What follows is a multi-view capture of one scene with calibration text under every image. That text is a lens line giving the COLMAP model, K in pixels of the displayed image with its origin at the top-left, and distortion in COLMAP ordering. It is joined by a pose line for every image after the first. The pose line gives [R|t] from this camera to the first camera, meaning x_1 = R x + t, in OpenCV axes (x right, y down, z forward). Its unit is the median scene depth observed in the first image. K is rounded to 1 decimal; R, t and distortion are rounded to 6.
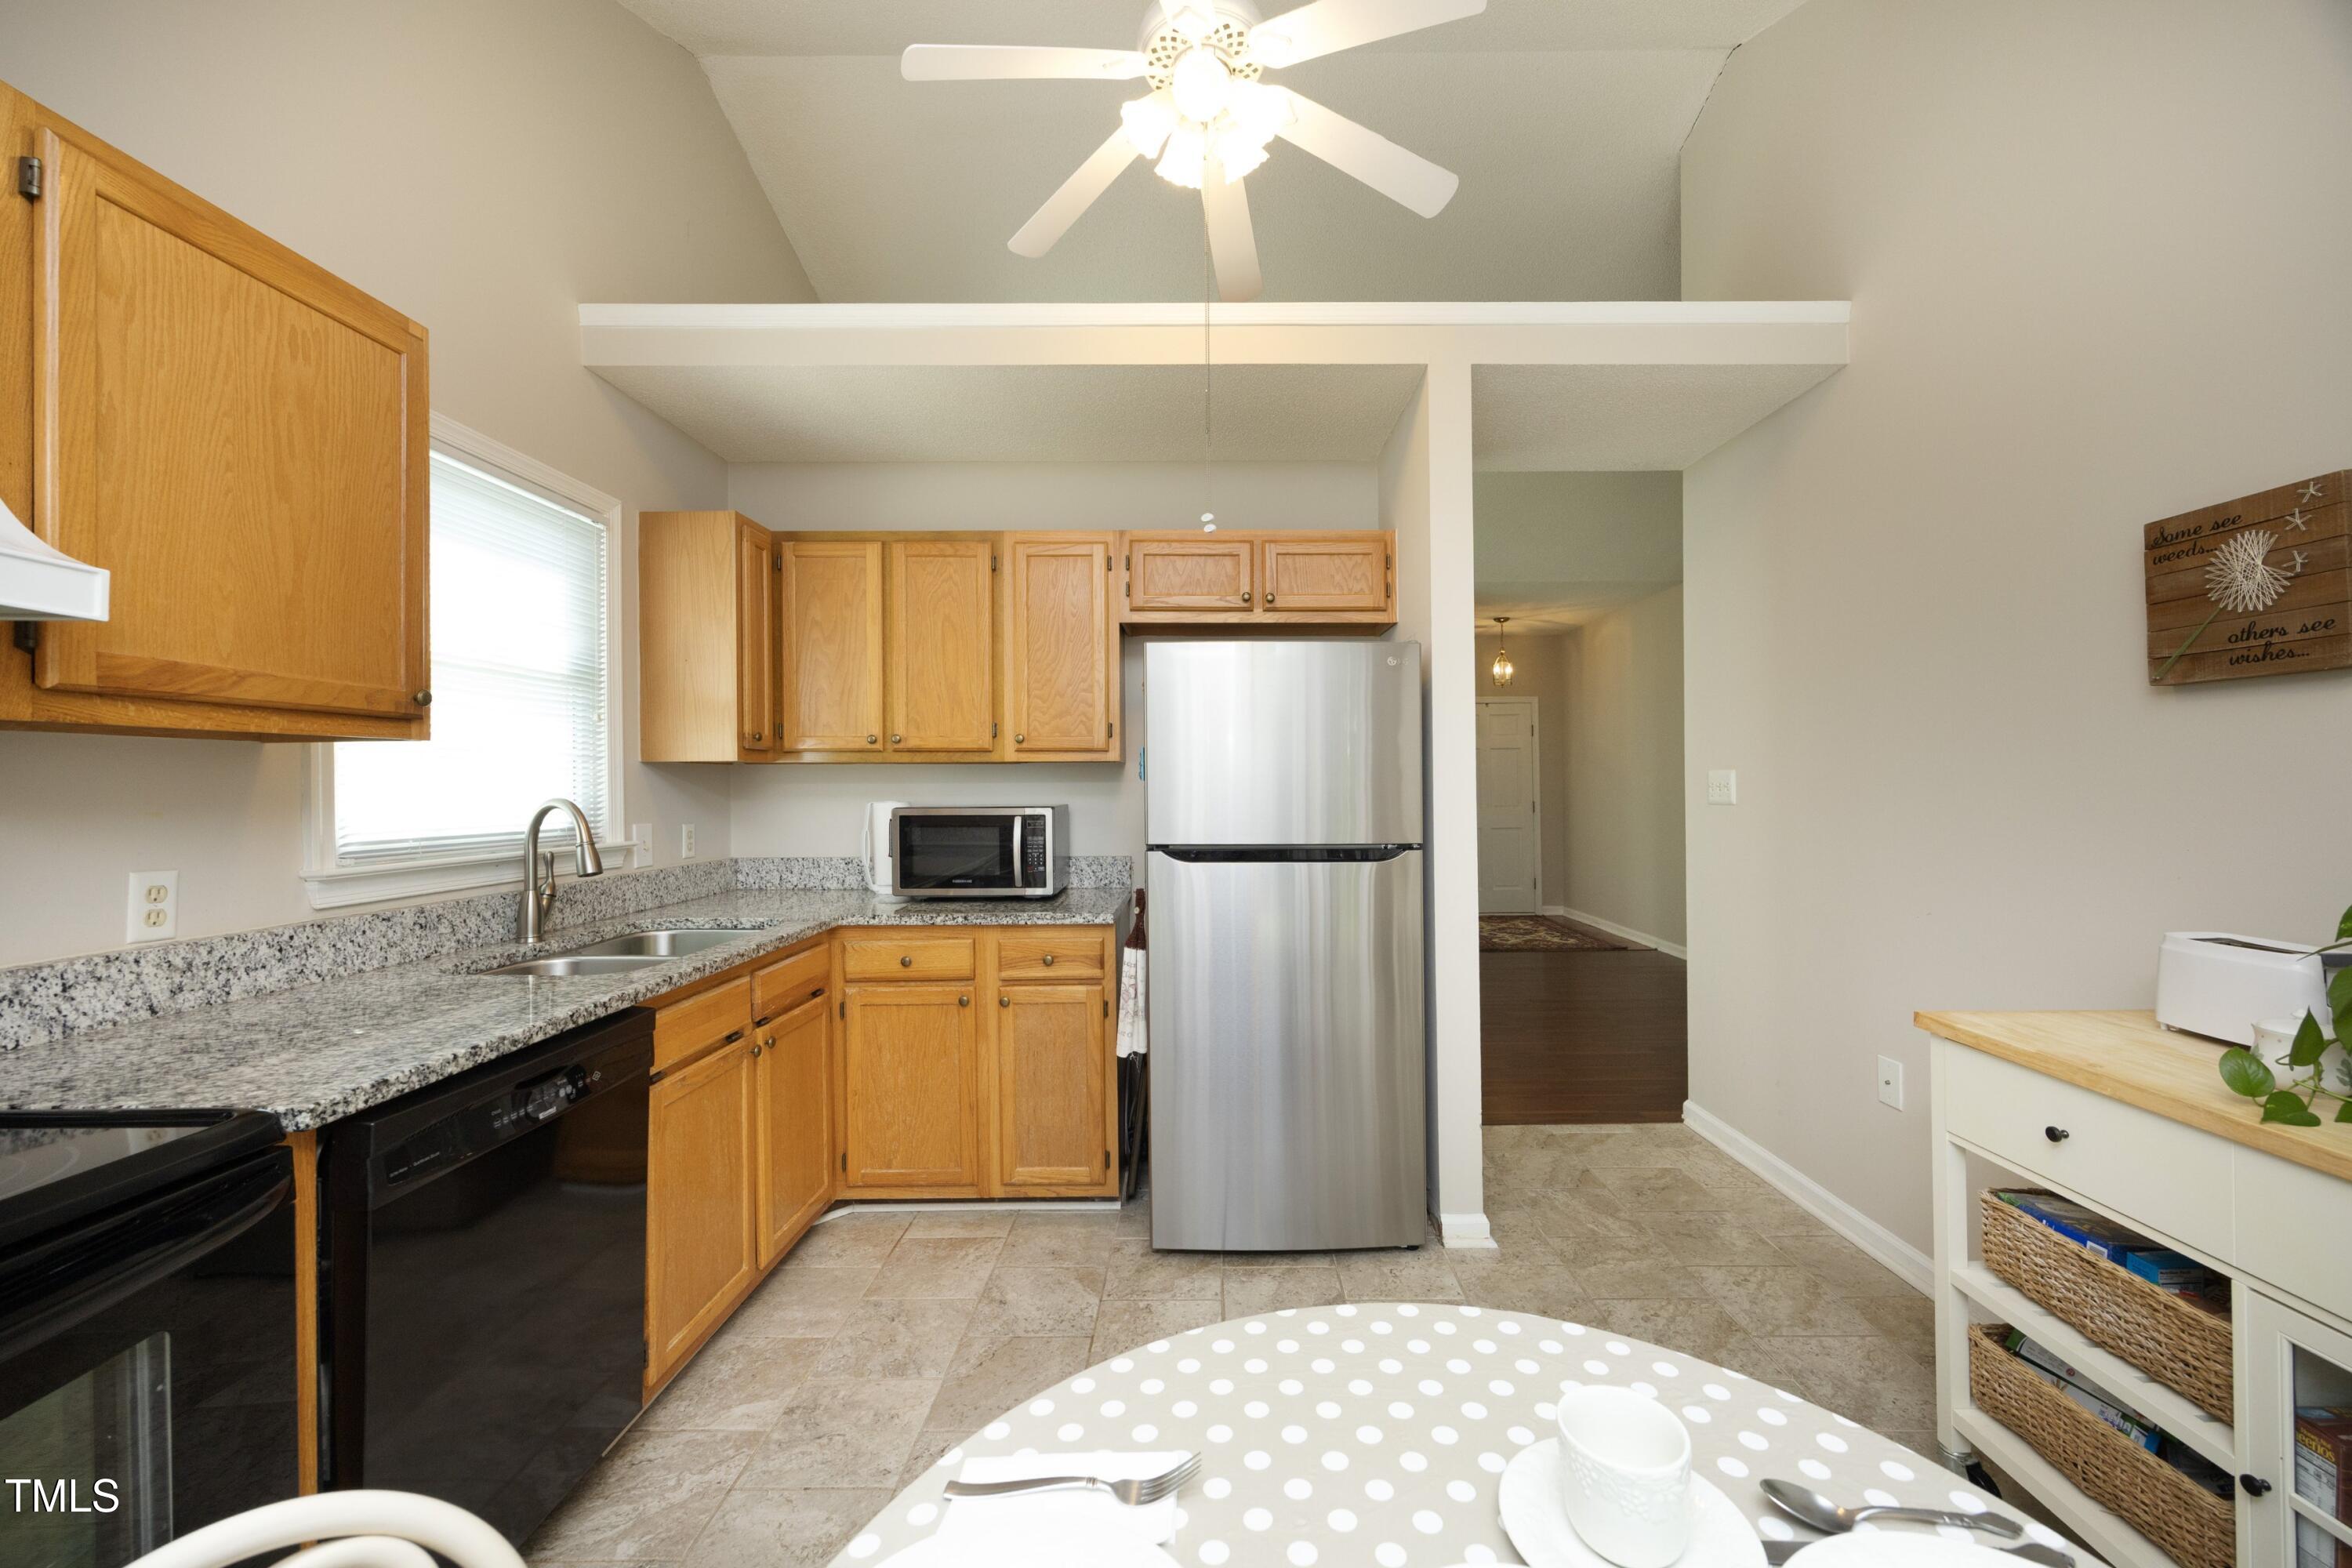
lens RADIAL K [[938.0, 0, 1197.3], [0, 938.0, 773.4], [0, 0, 1]] dist [-0.002178, 0.000141]
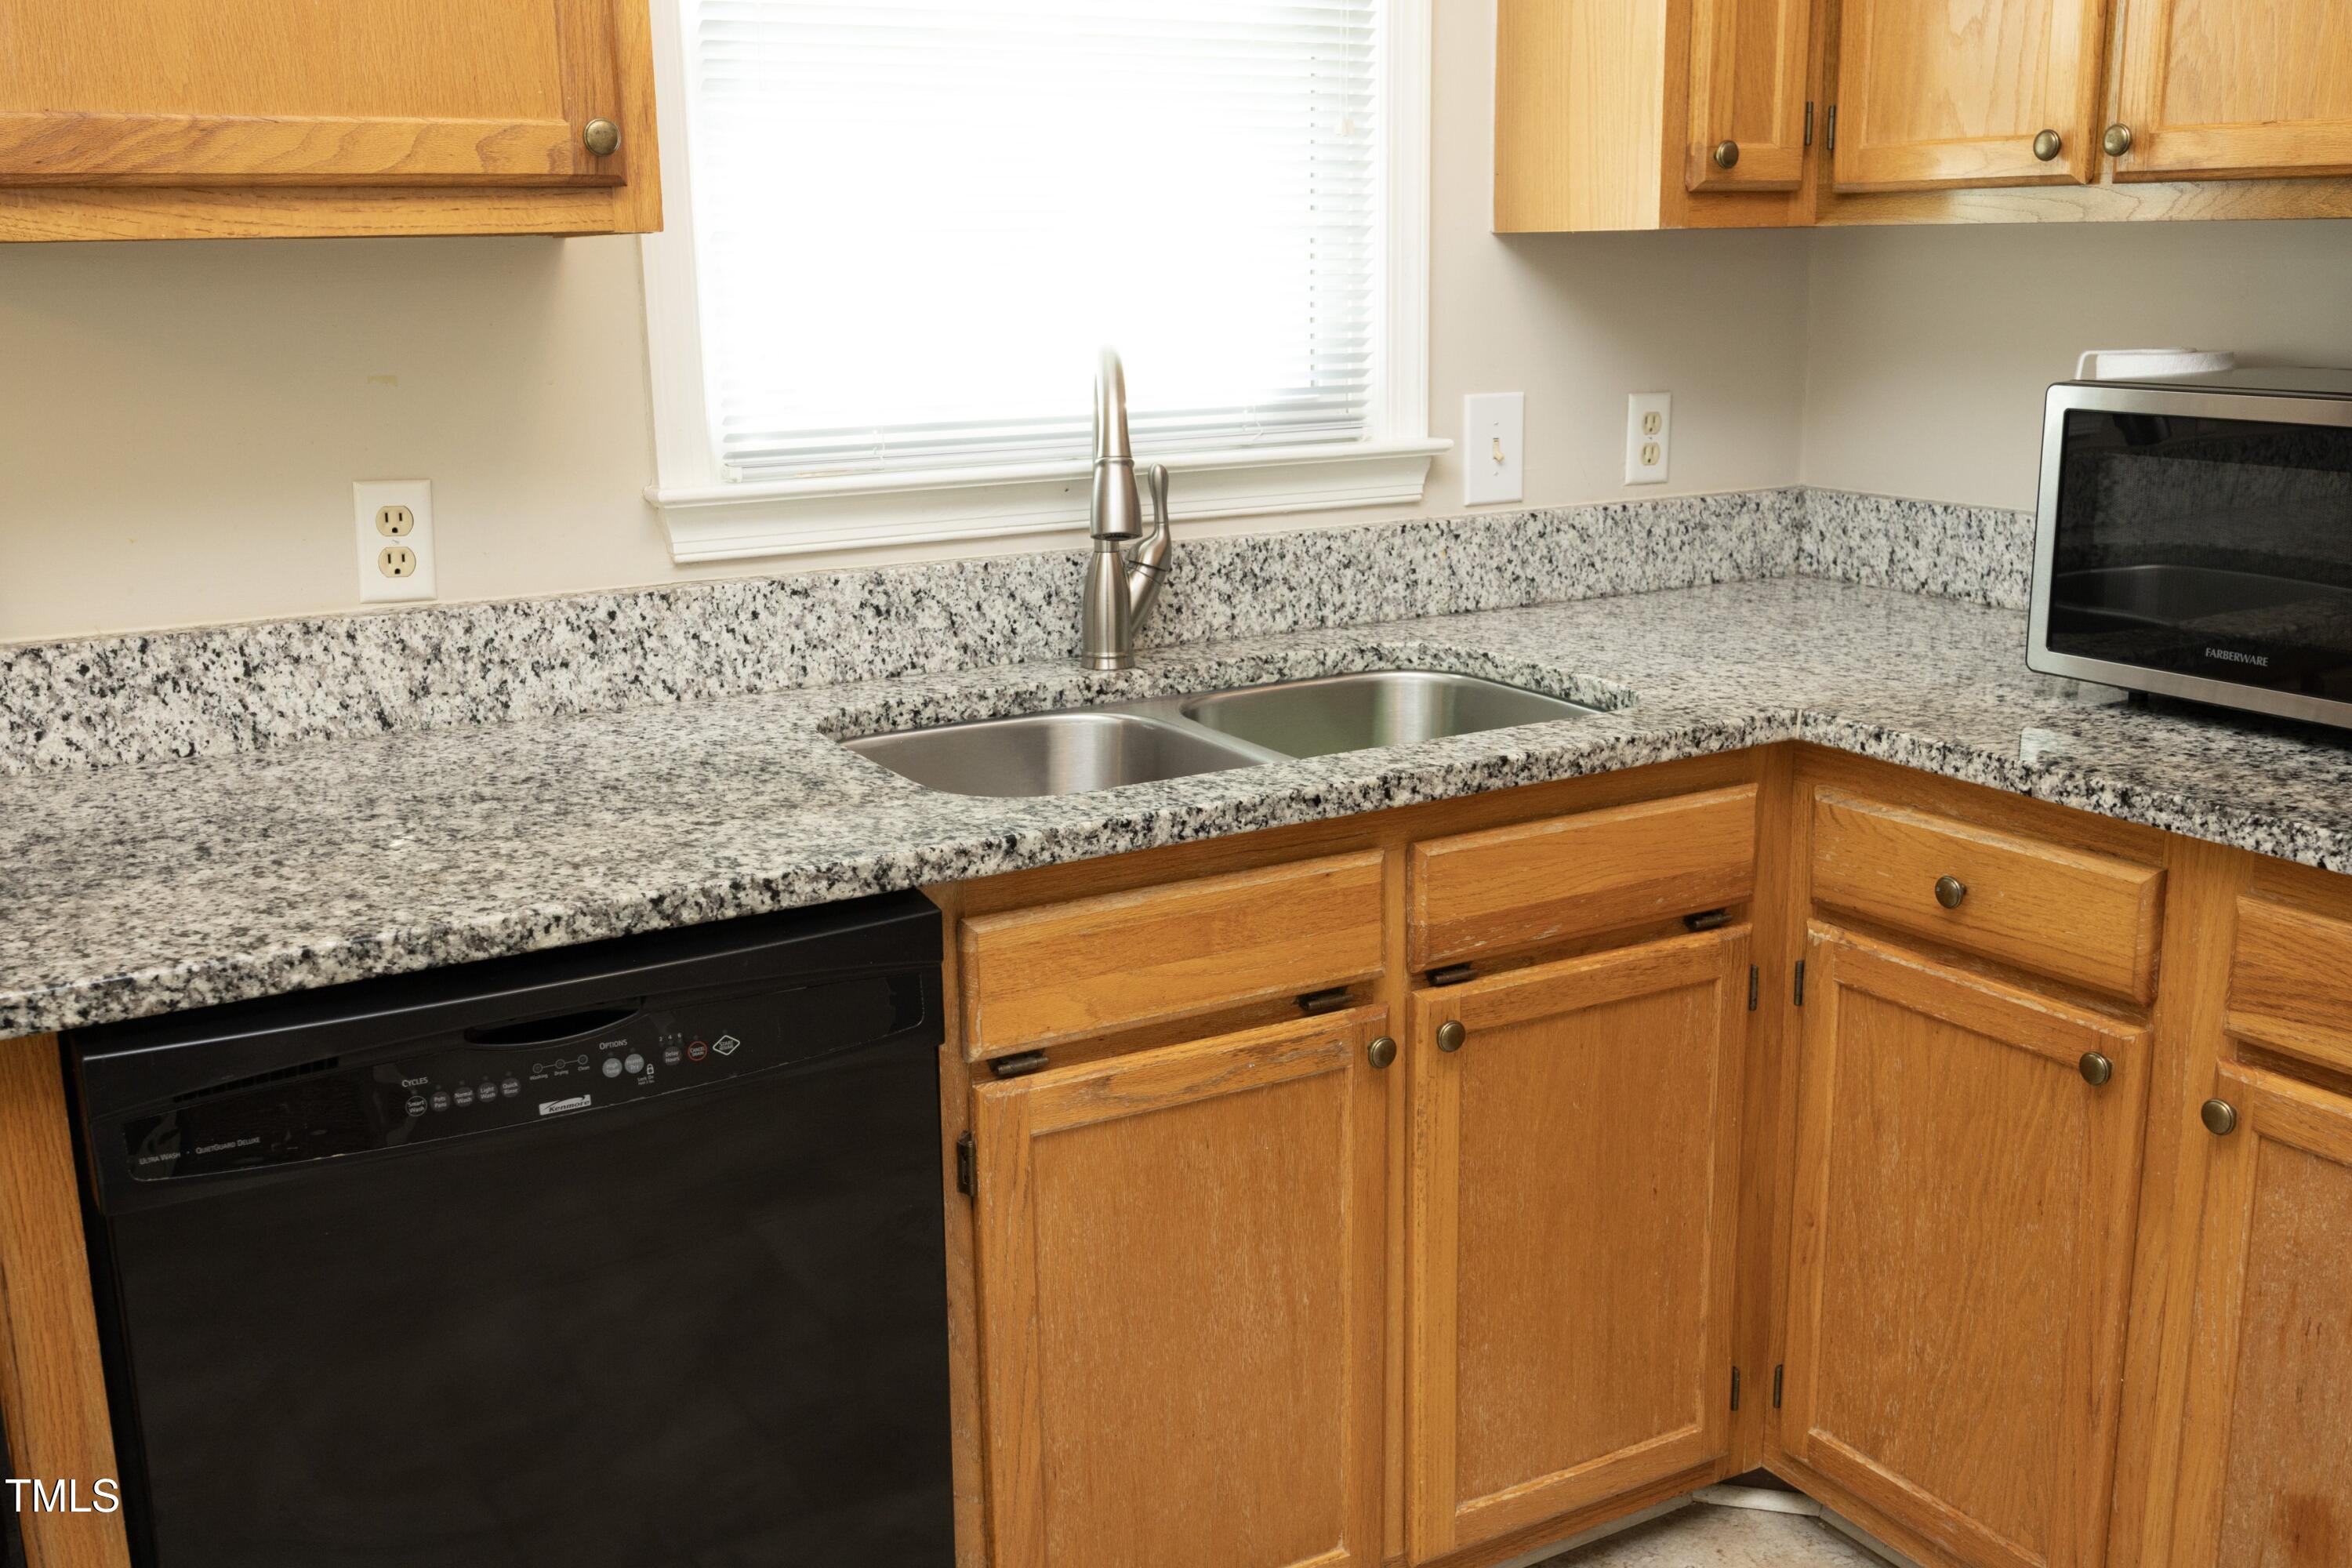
lens RADIAL K [[2211.2, 0, 1156.2], [0, 2211.2, 790.8], [0, 0, 1]] dist [-0.001180, 0.004606]
pose [[0.497254, 0.207114, -0.842522, 0.277733], [0.023302, 0.967550, 0.251602, -0.038452], [0.867292, -0.144743, 0.476292, 0.690913]]
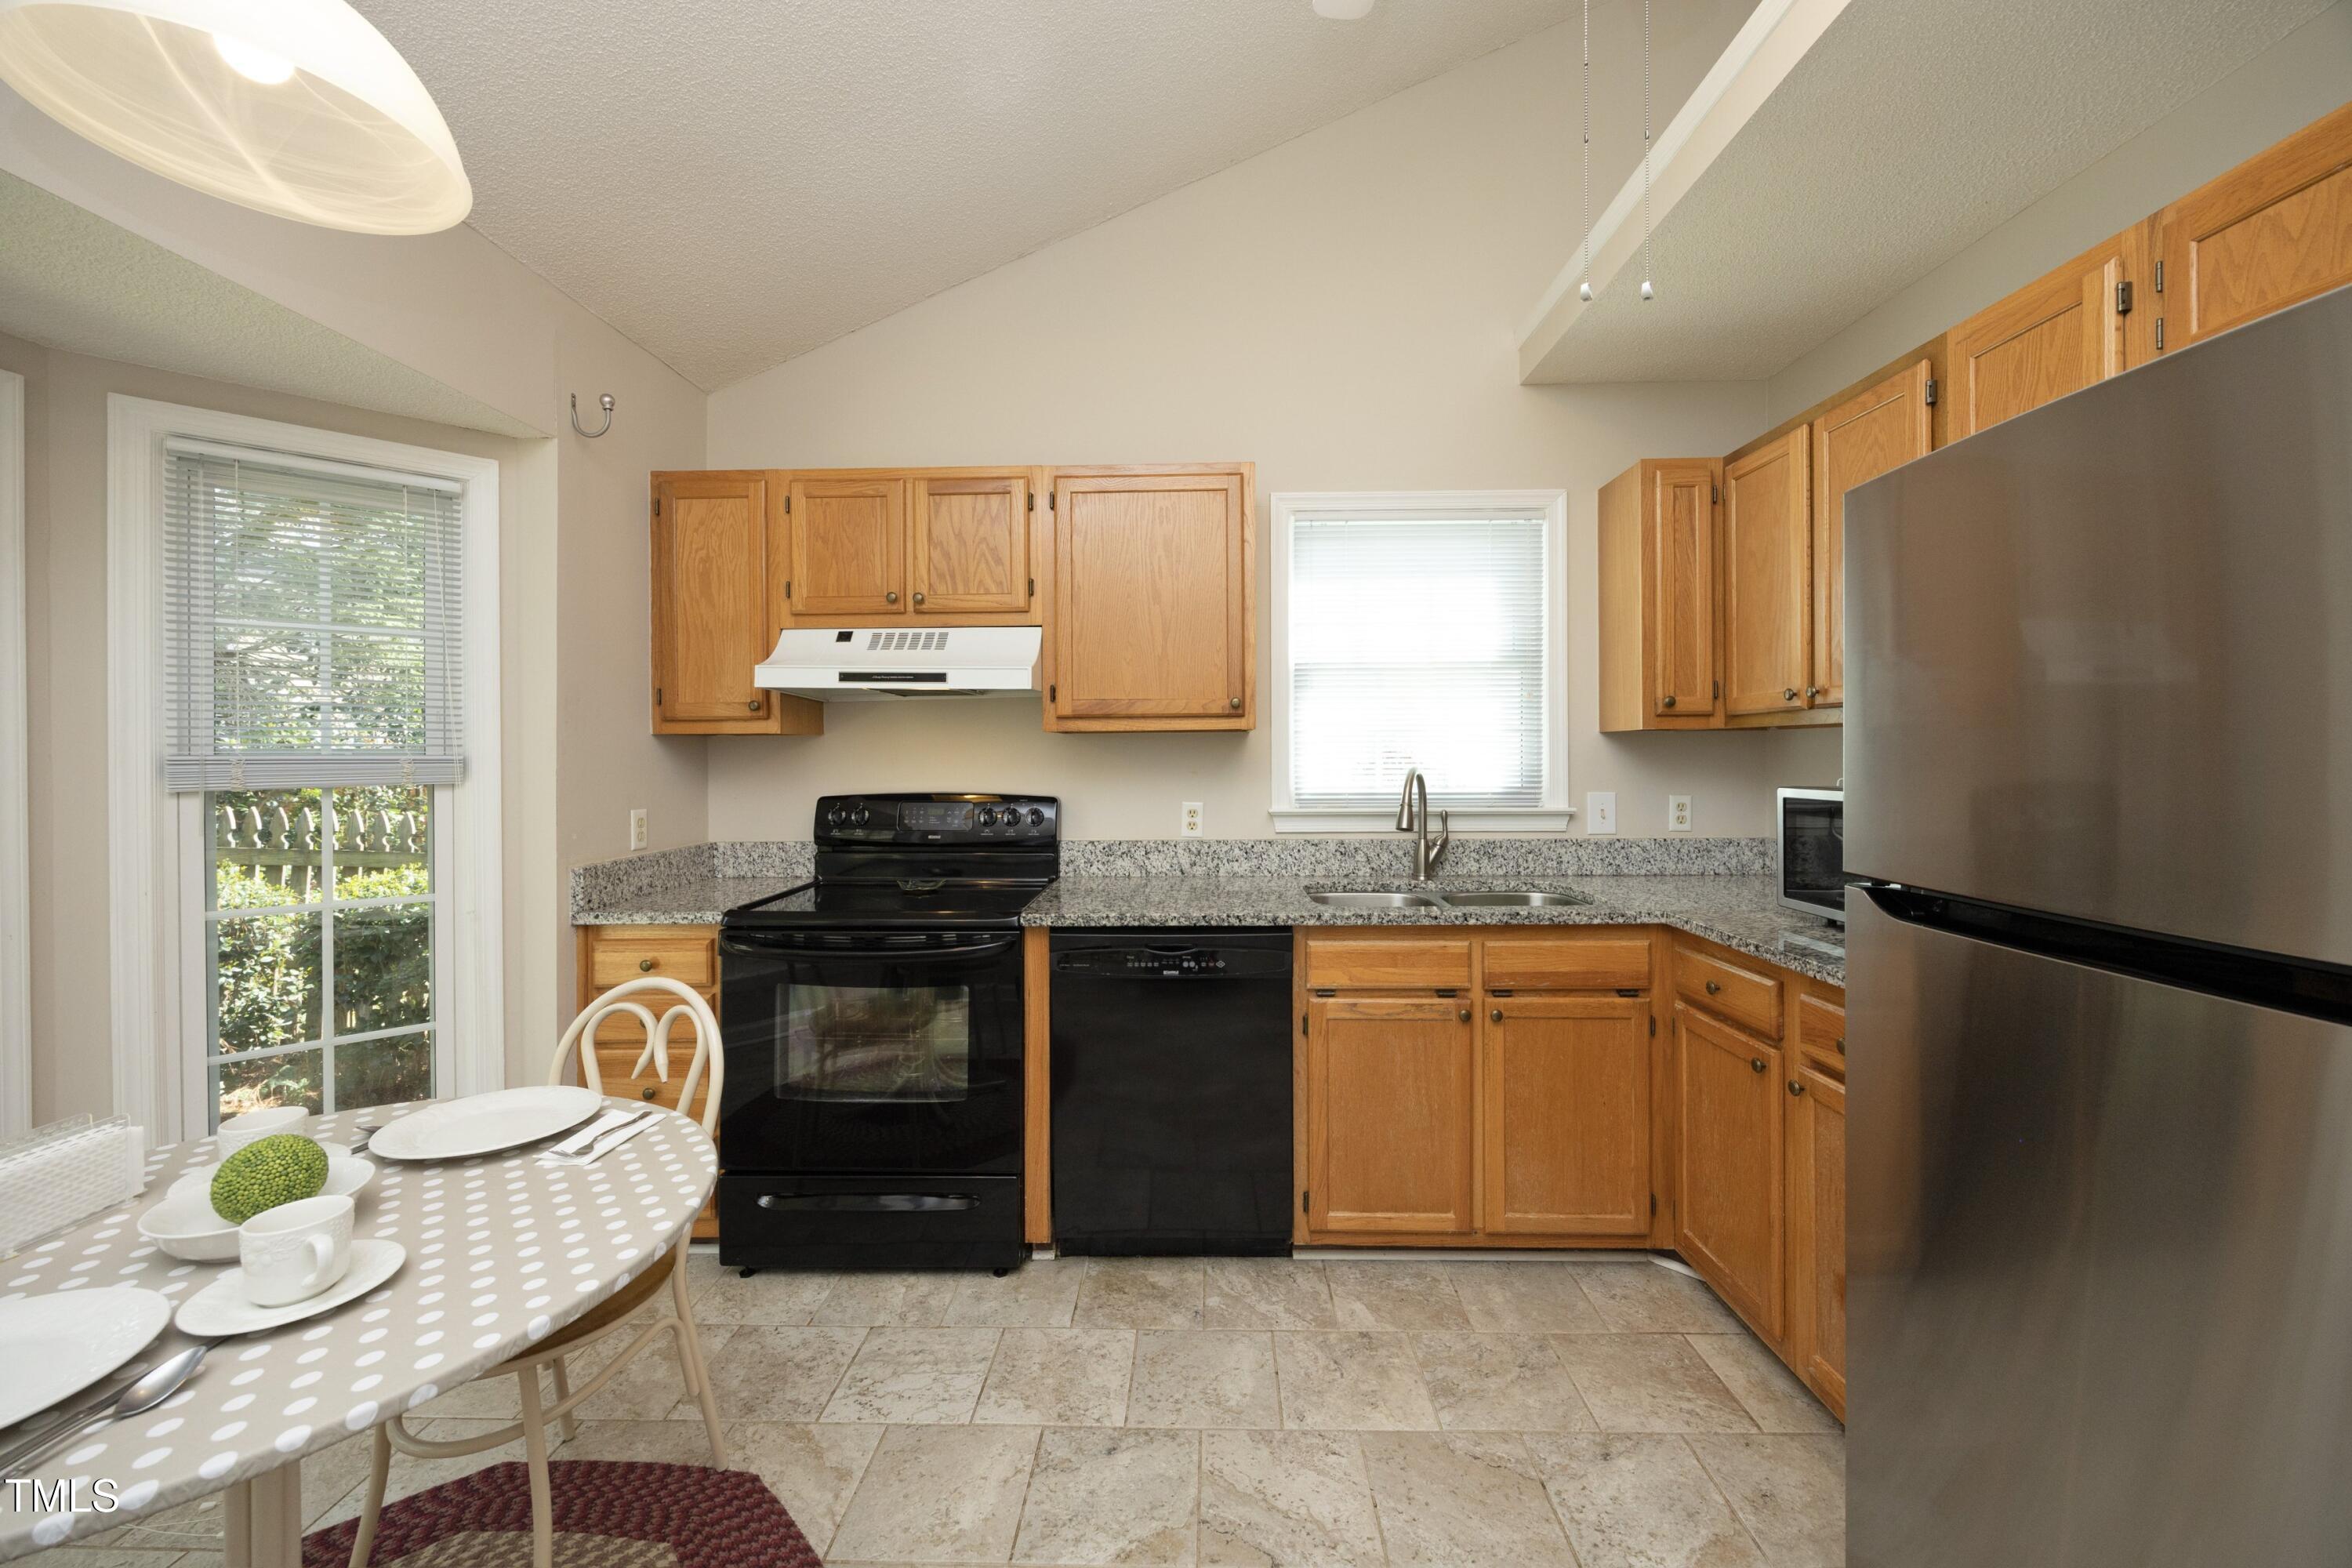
lens RADIAL K [[901.4, 0, 1166.1], [0, 901.4, 758.8], [0, 0, 1]] dist [-0.001067, 0.000359]
pose [[-0.033070, 0.010815, -0.999395, 0.709431], [0.019098, 0.999766, 0.010187, -0.003808], [0.999271, -0.018750, -0.033269, 0.948303]]
